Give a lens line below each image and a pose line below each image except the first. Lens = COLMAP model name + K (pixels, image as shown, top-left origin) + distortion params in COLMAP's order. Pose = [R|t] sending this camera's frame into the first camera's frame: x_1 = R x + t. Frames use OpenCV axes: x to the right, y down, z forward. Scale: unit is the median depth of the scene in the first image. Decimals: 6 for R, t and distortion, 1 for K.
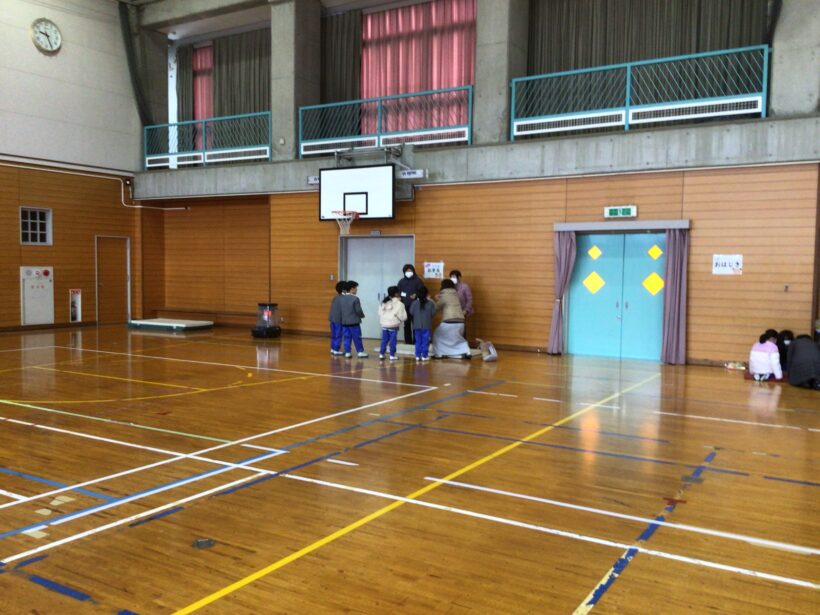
lens RADIAL K [[743.9, 0, 412.8], [0, 743.9, 308.4], [0, 0, 1]] dist [0.102097, -0.143236]
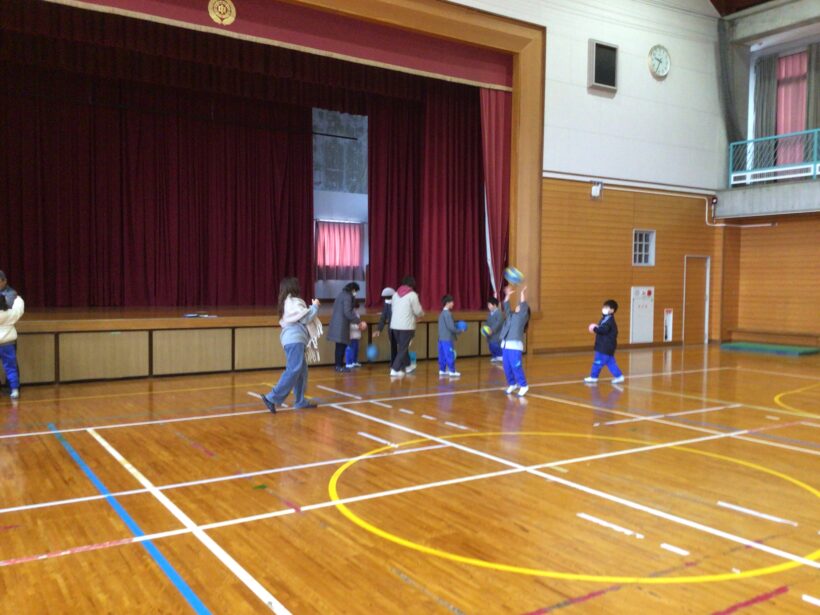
lens RADIAL K [[743.9, 0, 422.3], [0, 743.9, 303.9], [0, 0, 1]] dist [0.102097, -0.143236]
pose [[0.909156, 0.017566, -0.416086, -0.319948], [-0.026582, 0.999520, -0.015886, -0.007013], [0.415607, 0.025503, 0.909187, -0.050764]]
